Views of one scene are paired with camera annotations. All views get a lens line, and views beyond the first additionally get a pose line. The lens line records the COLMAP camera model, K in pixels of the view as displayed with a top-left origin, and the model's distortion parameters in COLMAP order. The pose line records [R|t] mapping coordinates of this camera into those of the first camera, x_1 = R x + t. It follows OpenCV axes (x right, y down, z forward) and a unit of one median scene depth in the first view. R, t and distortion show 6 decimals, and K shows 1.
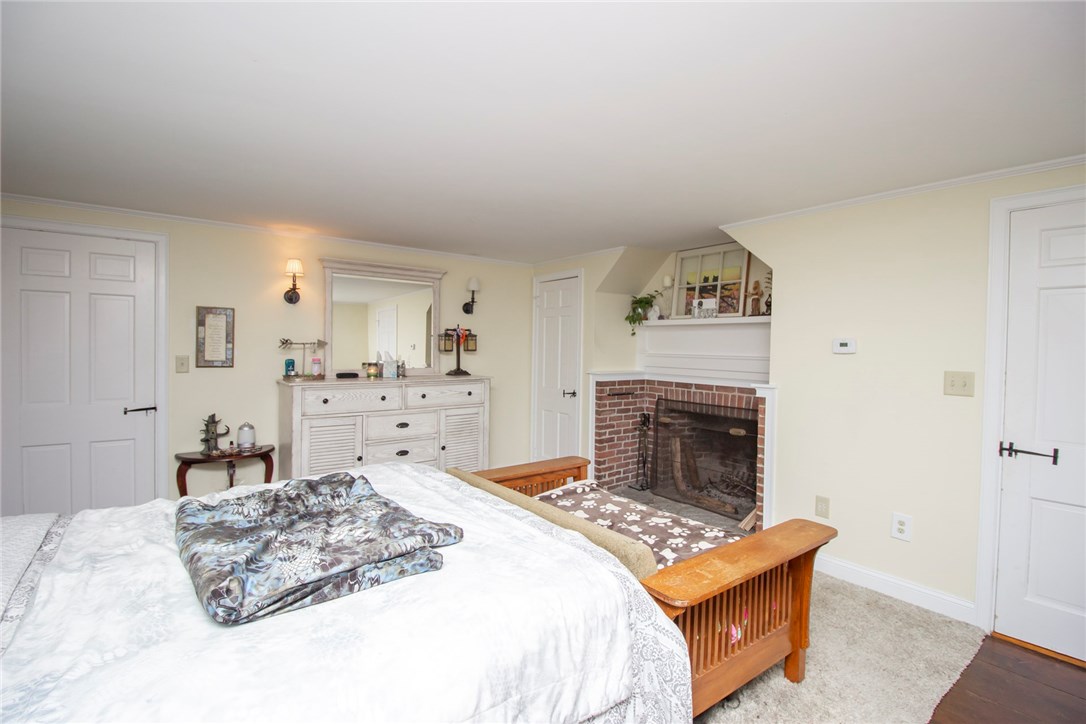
lens RADIAL K [[503.7, 0, 536.5], [0, 503.7, 359.0], [0, 0, 1]] dist [-0.015908, 0.000014]
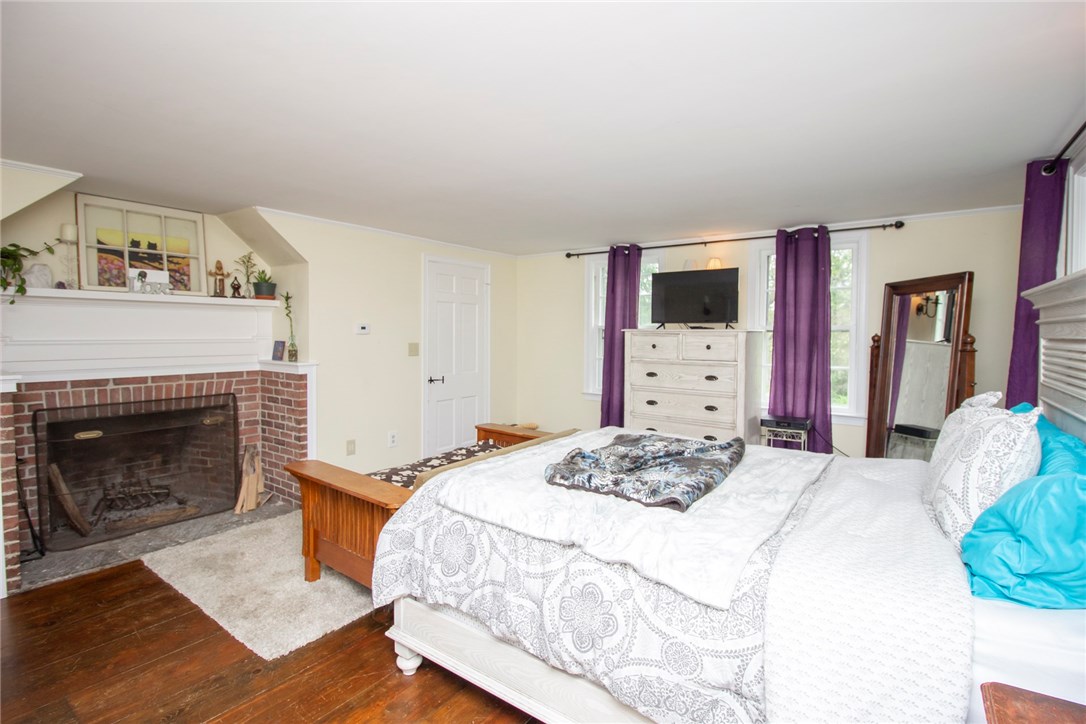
lens RADIAL K [[503.7, 0, 543.3], [0, 503.7, 359.2], [0, 0, 1]] dist [-0.015908, 0.000014]
pose [[-0.293958, -0.071934, 0.953108, -0.424141], [0.012972, 0.996772, 0.079230, -0.022094], [-0.955730, 0.035654, -0.292076, 0.436600]]
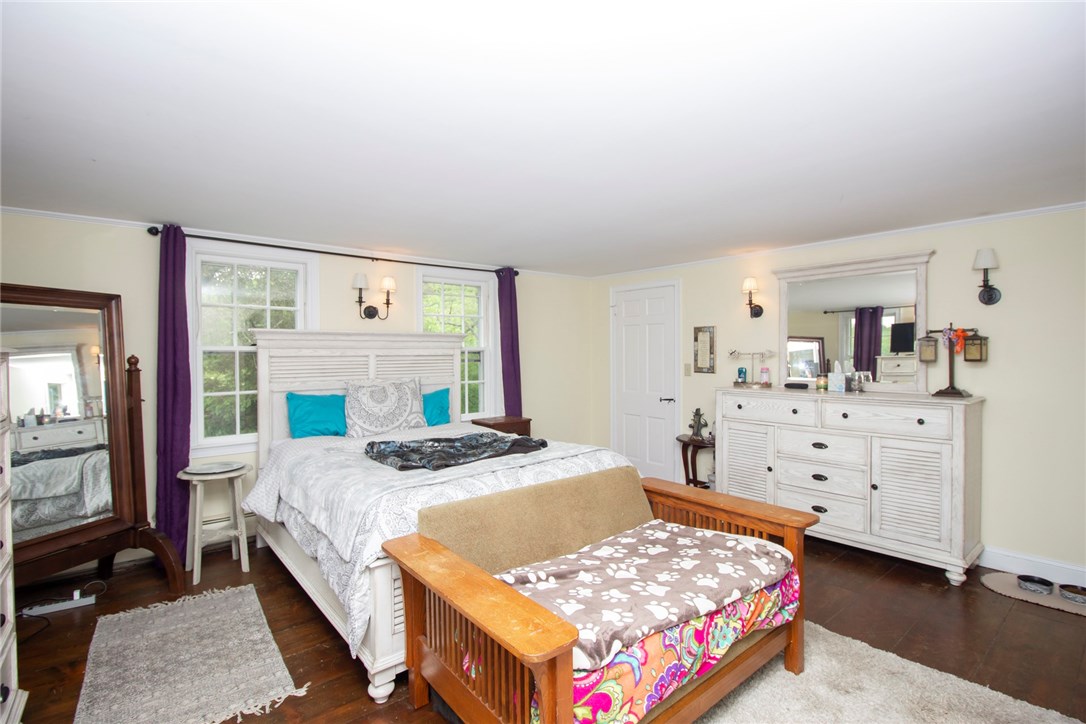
lens RADIAL K [[503.7, 0, 537.5], [0, 503.7, 361.7], [0, 0, 1]] dist [-0.015908, 0.000014]
pose [[0.035824, 0.006013, -0.999340, 0.655629], [-0.018030, 0.999823, 0.005370, -0.011501], [0.999195, 0.017826, 0.035926, 0.528623]]
